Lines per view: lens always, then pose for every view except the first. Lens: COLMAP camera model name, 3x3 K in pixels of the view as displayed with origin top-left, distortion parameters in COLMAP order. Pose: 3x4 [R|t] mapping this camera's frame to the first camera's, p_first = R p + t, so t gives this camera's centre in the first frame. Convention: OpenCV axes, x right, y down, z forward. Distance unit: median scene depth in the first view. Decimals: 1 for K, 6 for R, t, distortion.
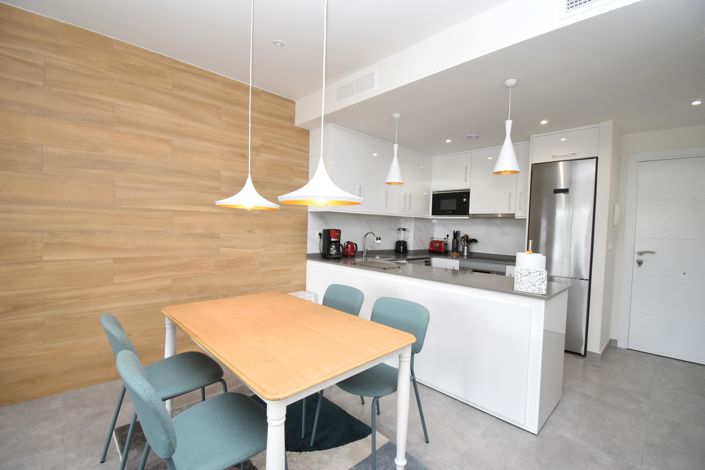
lens RADIAL K [[308.5, 0, 354.8], [0, 308.5, 236.1], [0, 0, 1]] dist [0.004217, -0.014504]
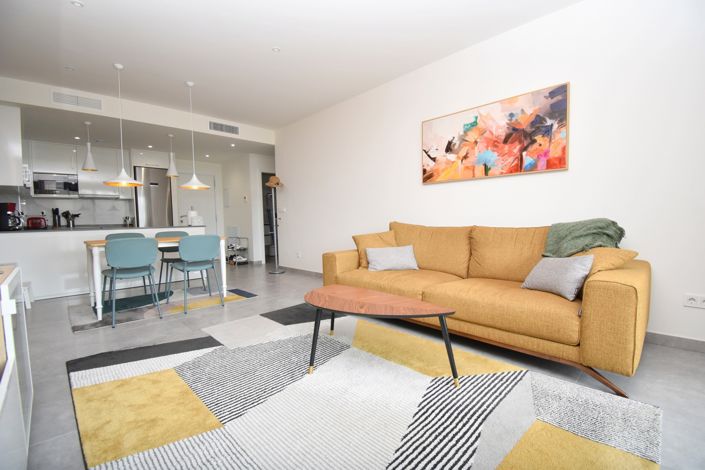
lens RADIAL K [[308.5, 0, 356.9], [0, 308.5, 237.1], [0, 0, 1]] dist [0.004217, -0.014504]
pose [[-0.002755, -0.089769, 0.995959, -1.181885], [0.051016, 0.994653, 0.089793, 0.065899], [-0.998694, 0.051057, 0.001839, -0.200508]]
